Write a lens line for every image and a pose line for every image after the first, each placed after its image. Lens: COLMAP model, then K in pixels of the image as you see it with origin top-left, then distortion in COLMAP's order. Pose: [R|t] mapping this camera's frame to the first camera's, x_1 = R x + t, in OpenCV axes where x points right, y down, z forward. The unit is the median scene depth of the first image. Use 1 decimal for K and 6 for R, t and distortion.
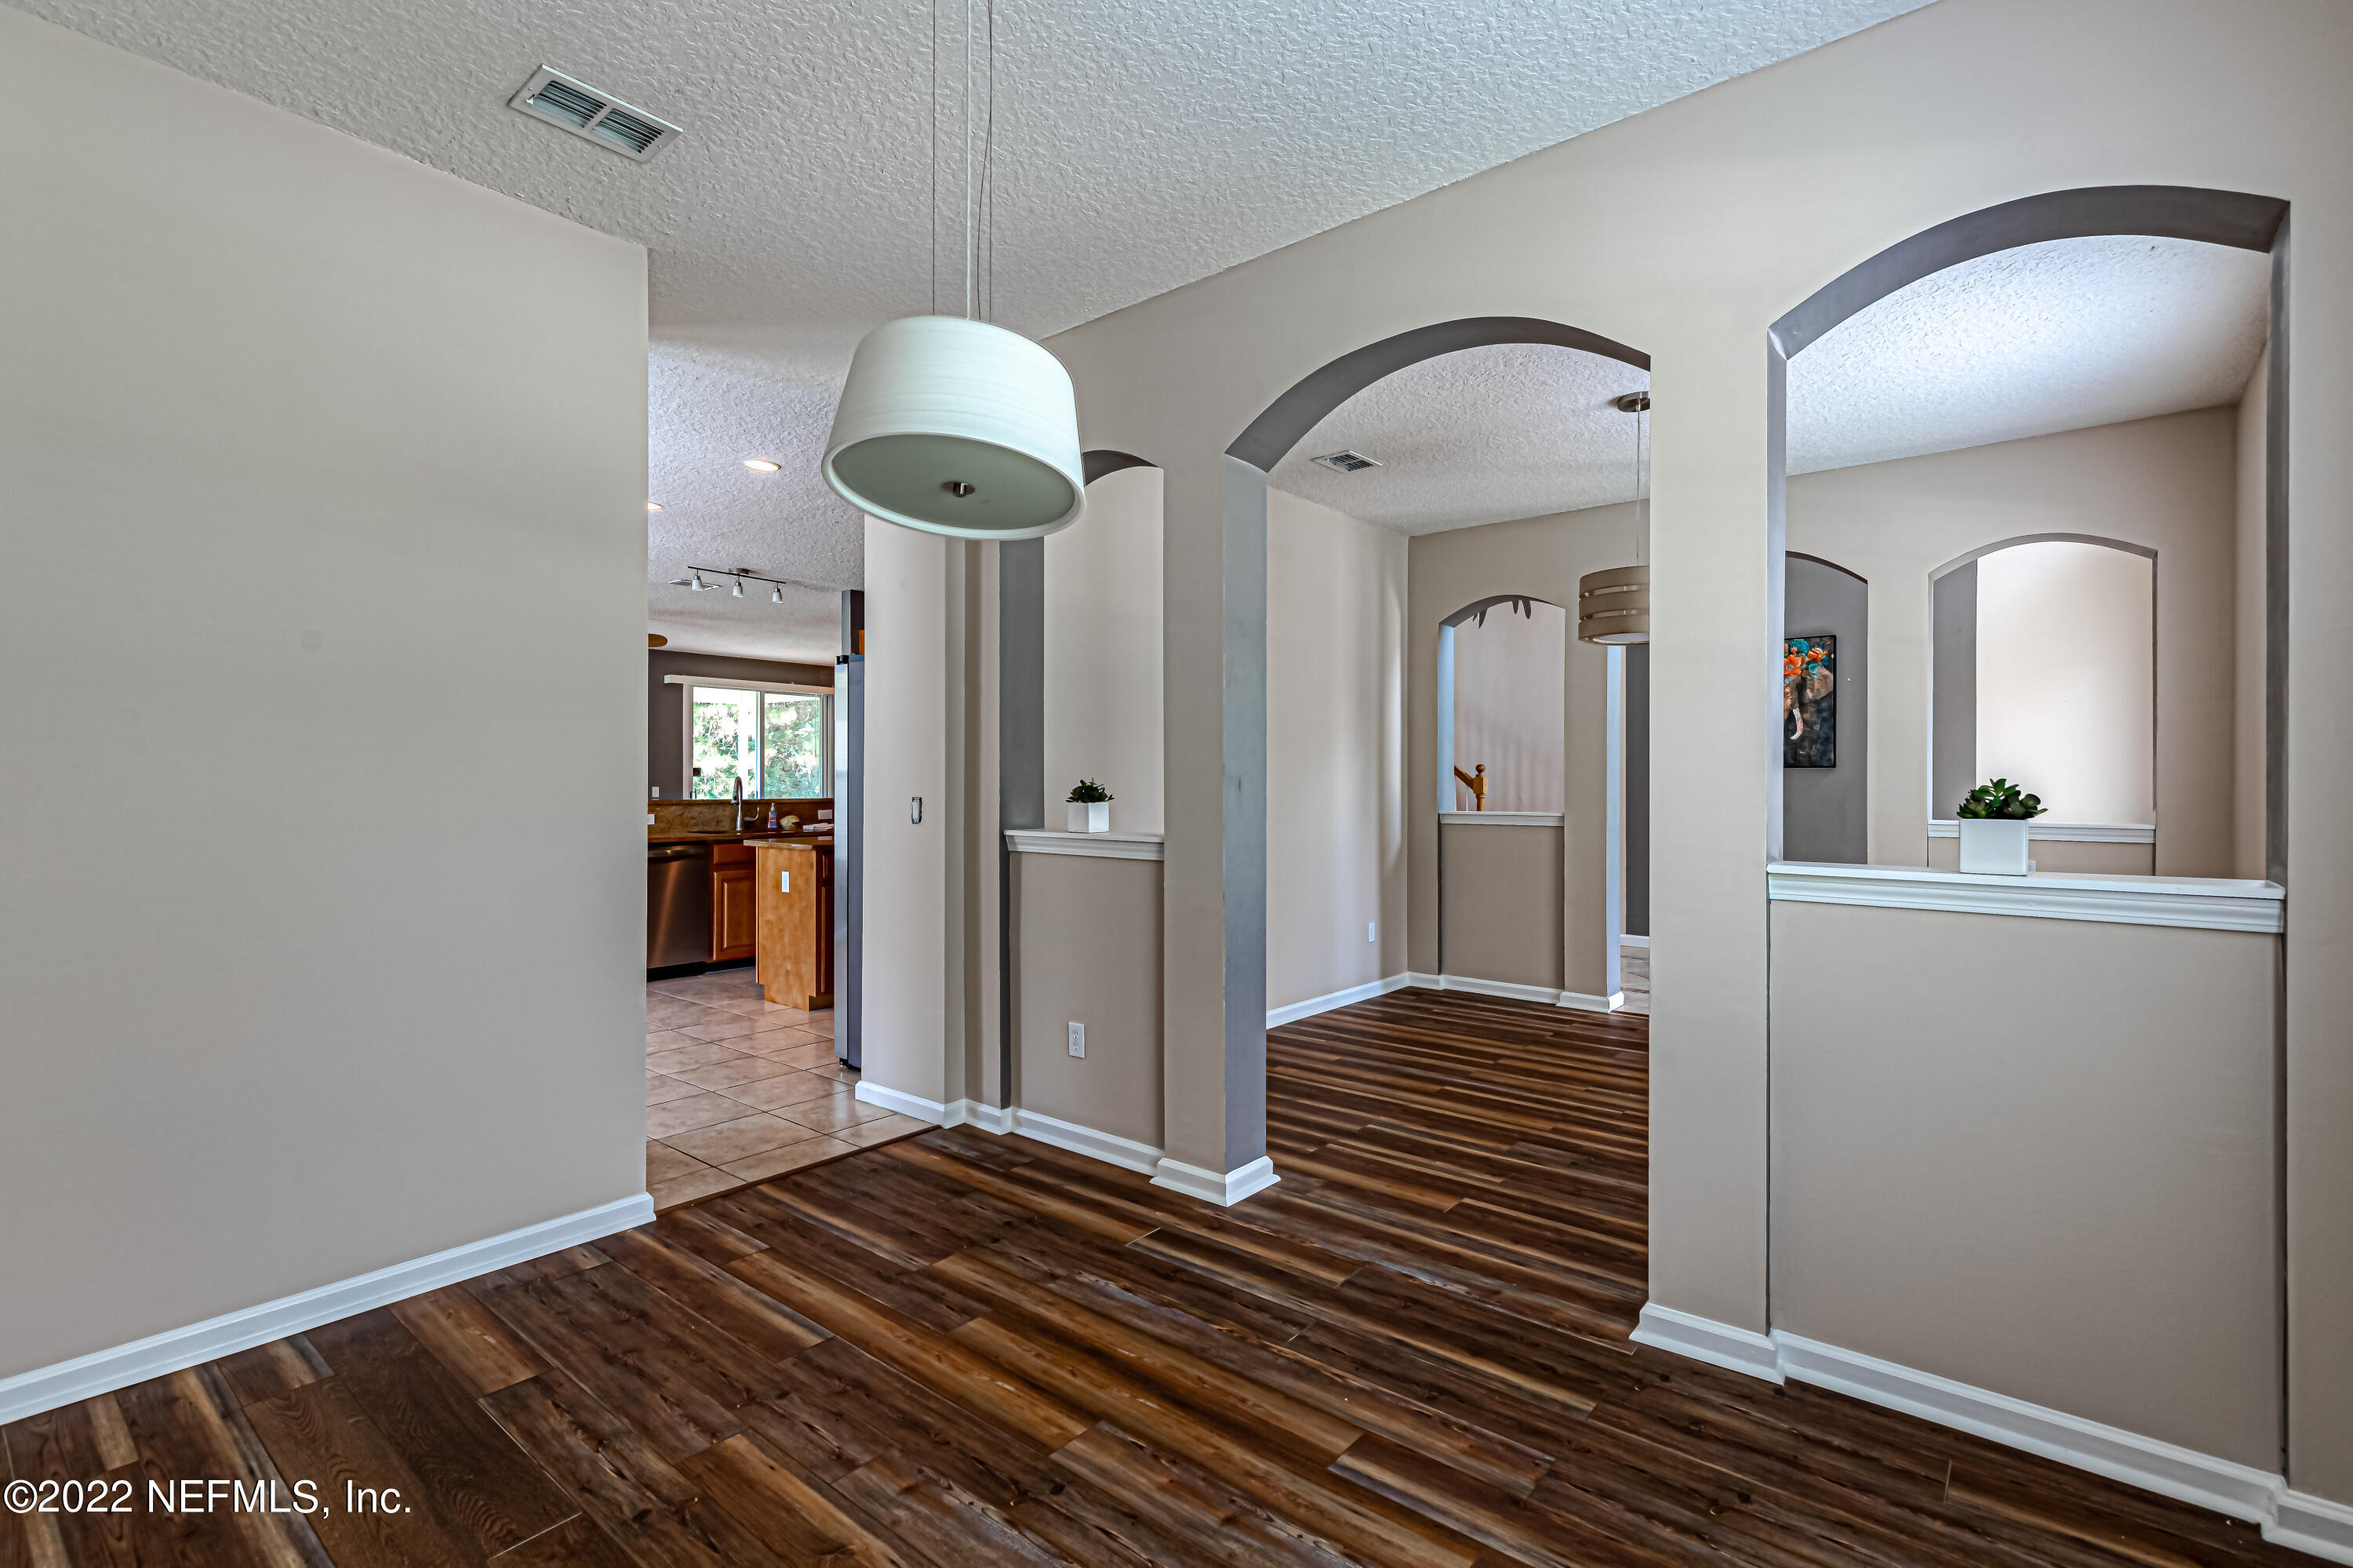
lens RADIAL K [[1063.2, 0, 1178.0], [0, 1063.2, 779.7], [0, 0, 1]] dist [0.008273, 0.000383]
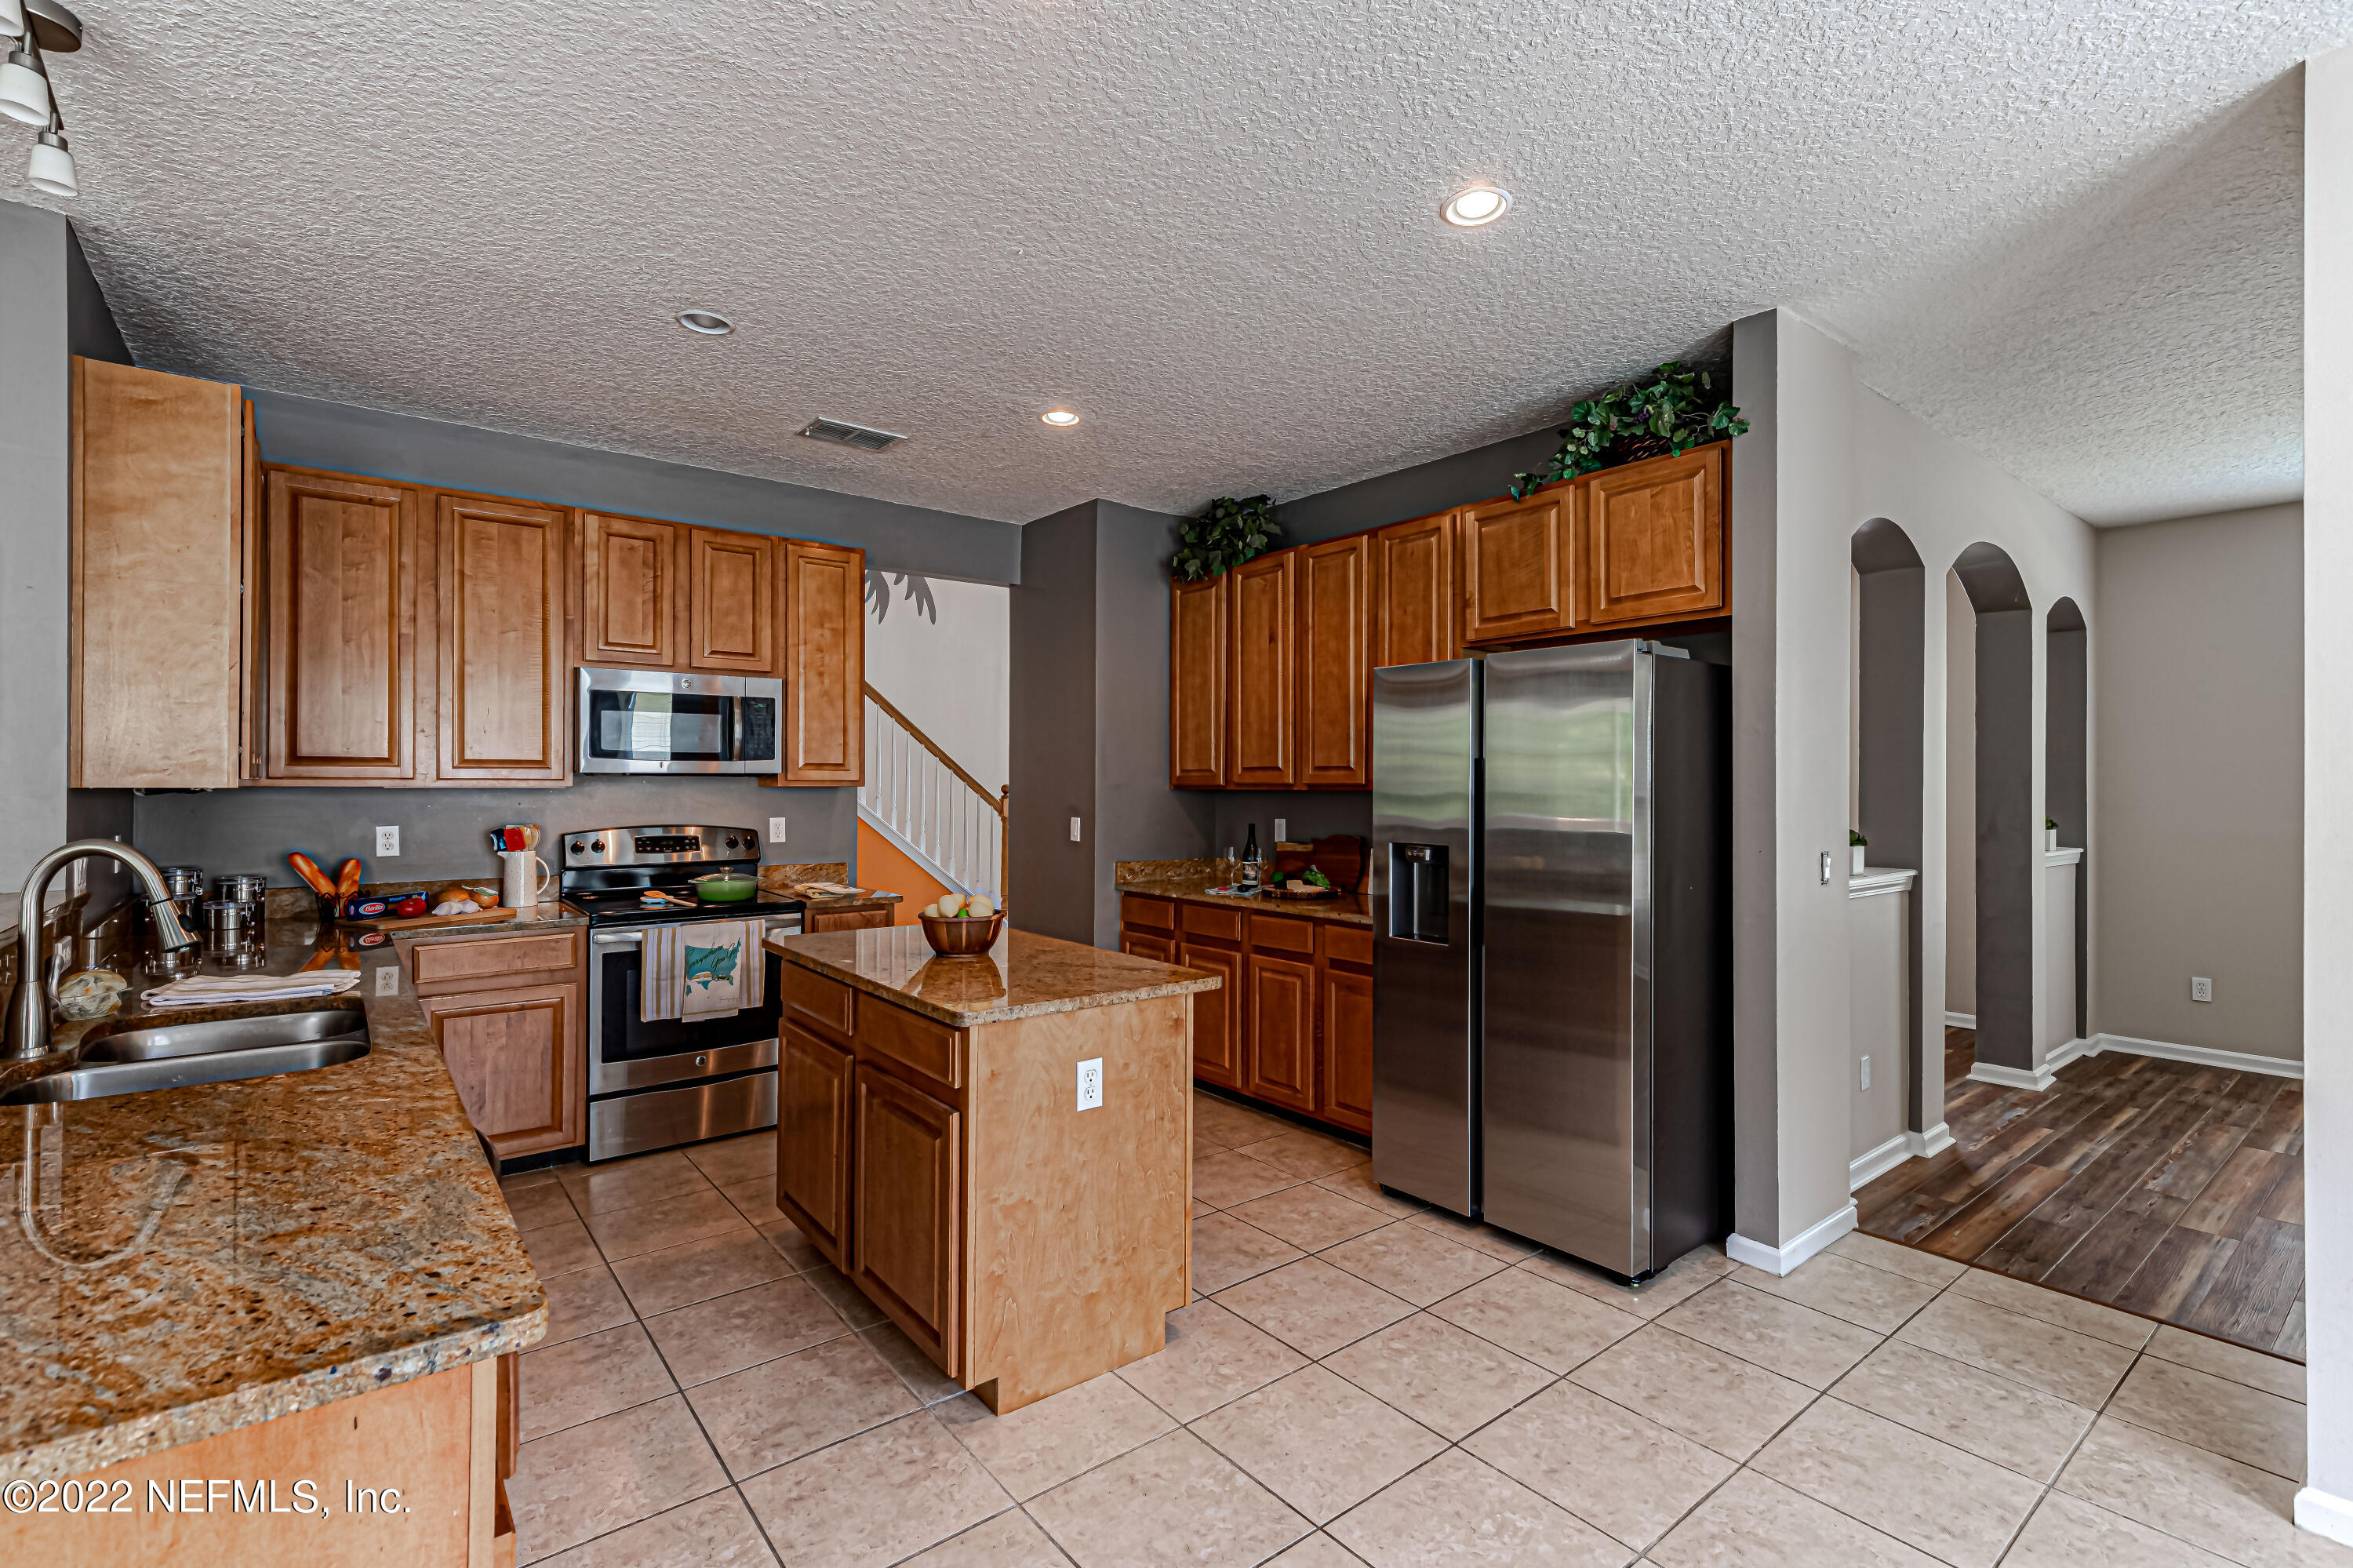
lens RADIAL K [[1063.2, 0, 1178.0], [0, 1063.2, 779.7], [0, 0, 1]] dist [0.008273, 0.000383]
pose [[0.209063, 0.003932, 0.977894, -0.776480], [-0.006148, 0.999977, -0.002706, -0.023209], [-0.977883, -0.005447, 0.209082, 0.883978]]
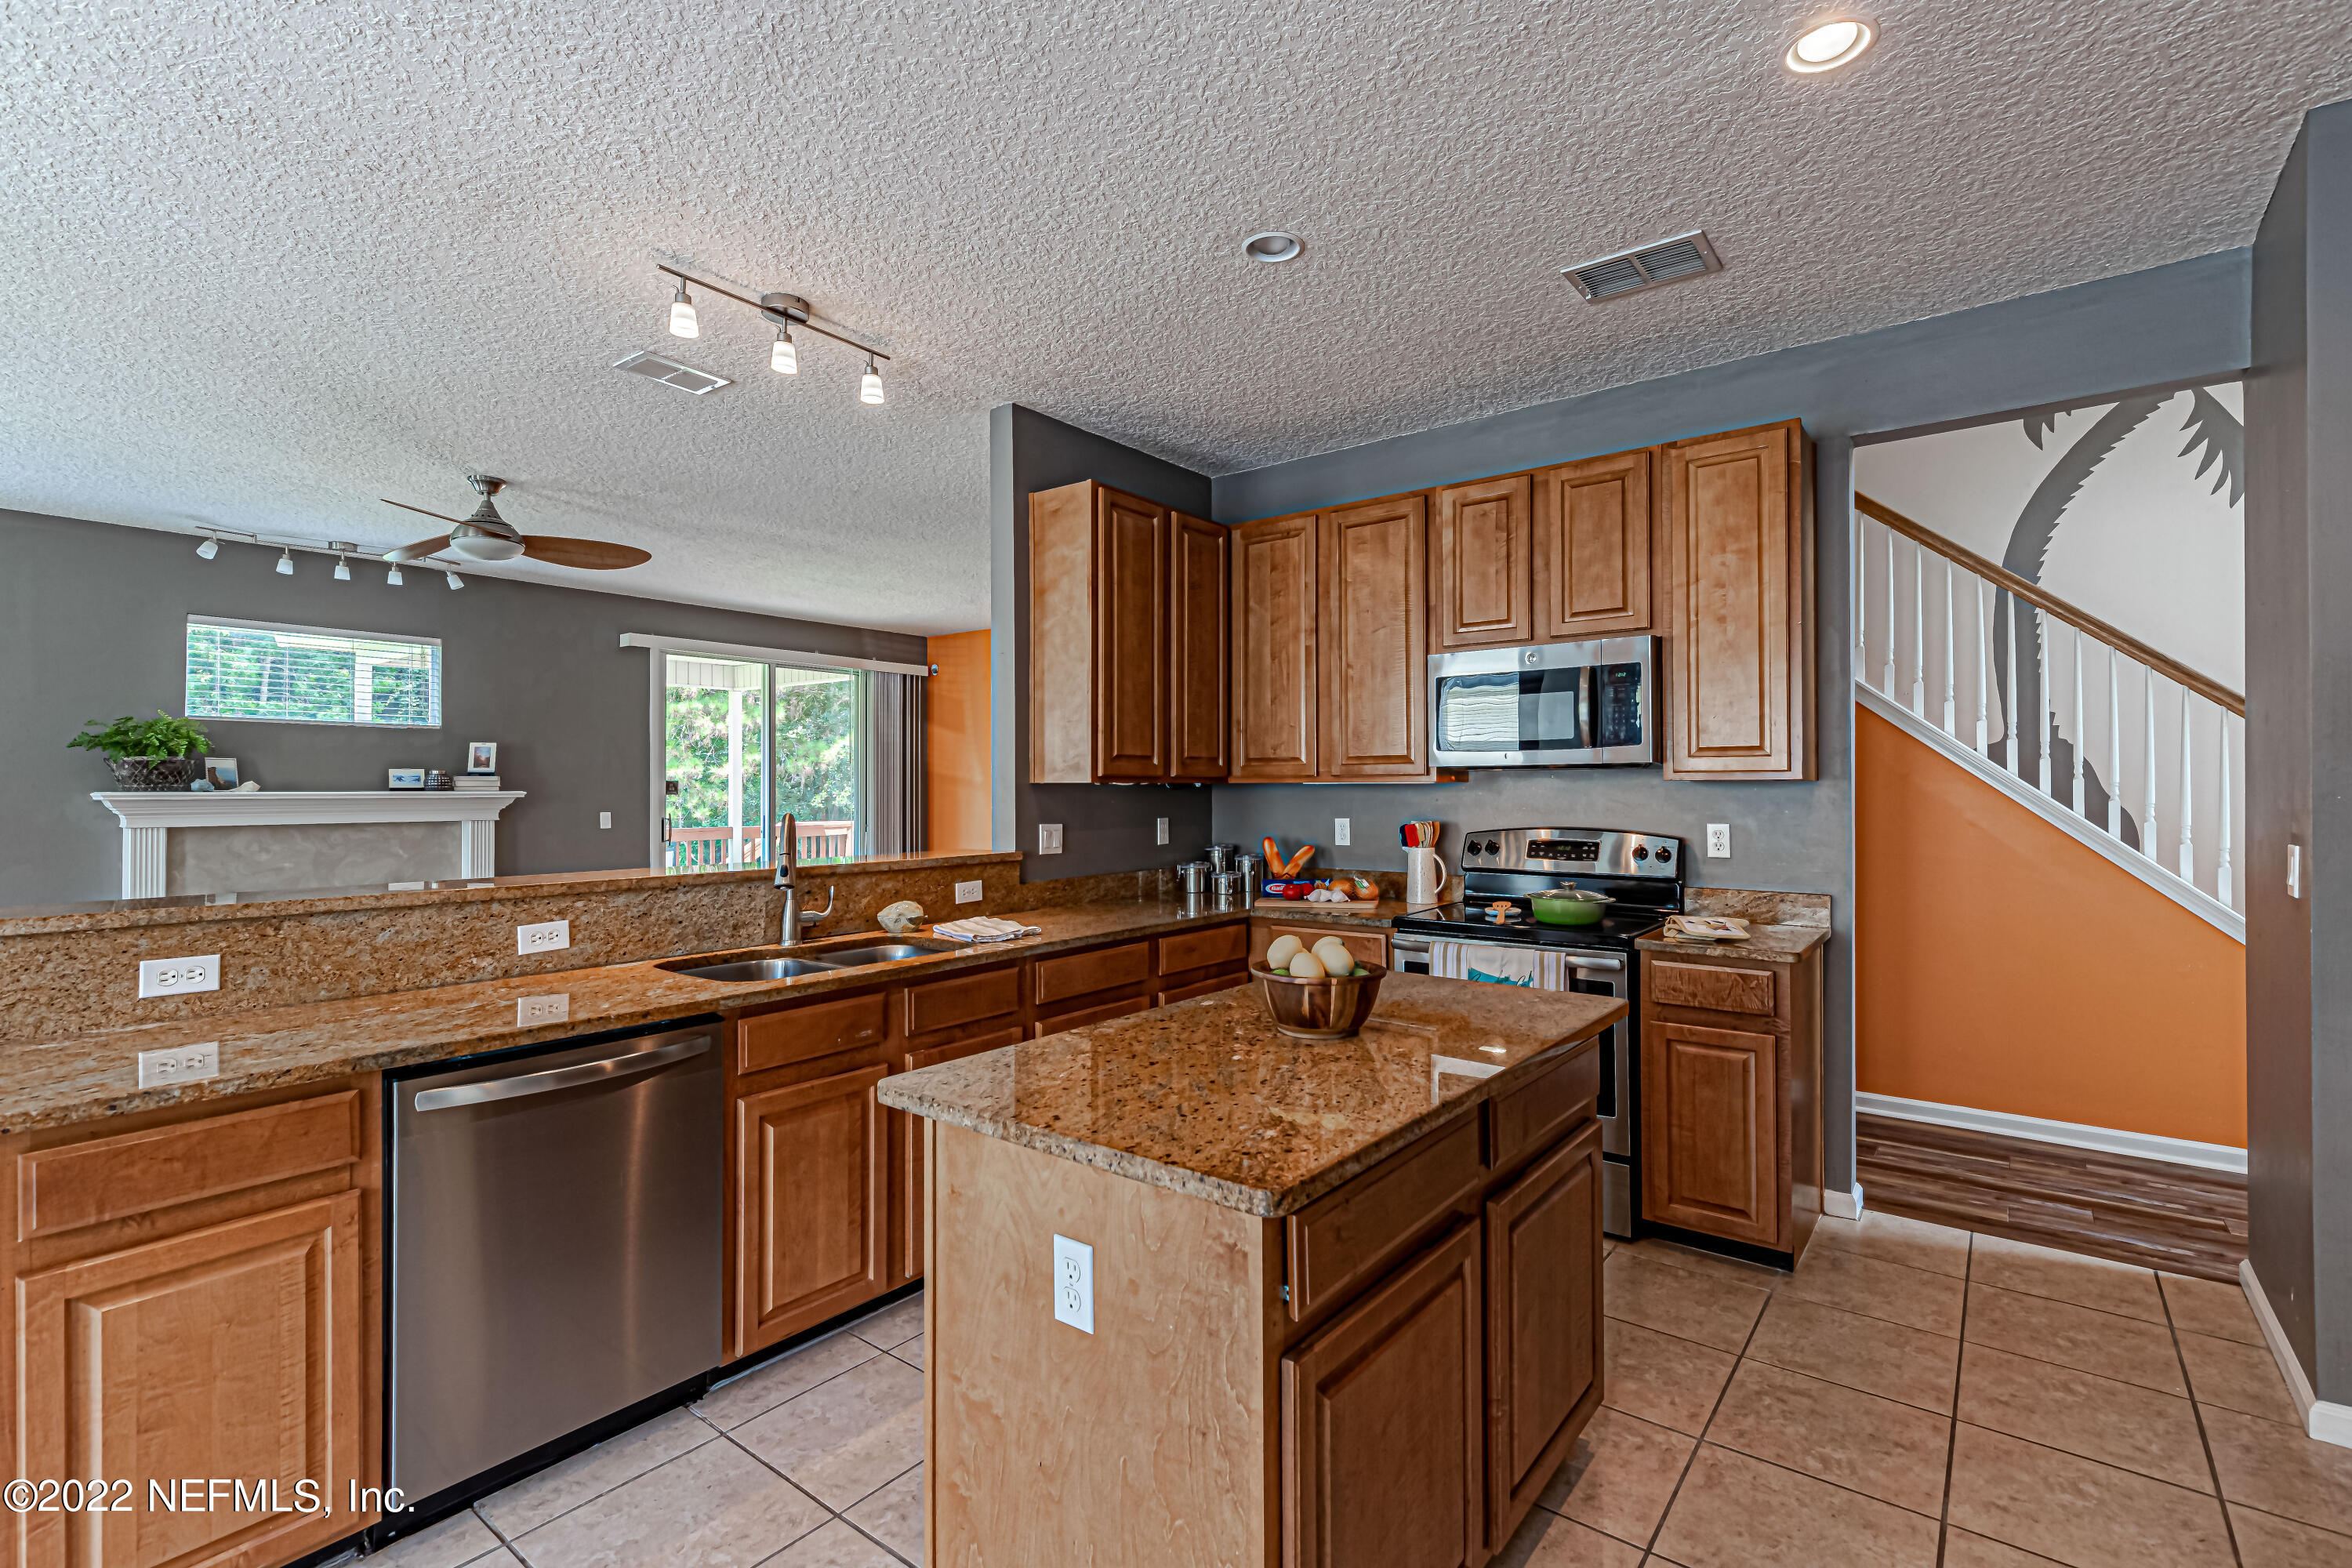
lens RADIAL K [[1062.7, 0, 1177.5], [0, 1062.7, 779.7], [0, 0, 1]] dist [0.008273, 0.000383]
pose [[0.999709, -0.002877, 0.023946, -0.352637], [0.002987, 0.999985, -0.004588, -0.016985], [-0.023933, 0.004659, 0.999703, 0.762070]]
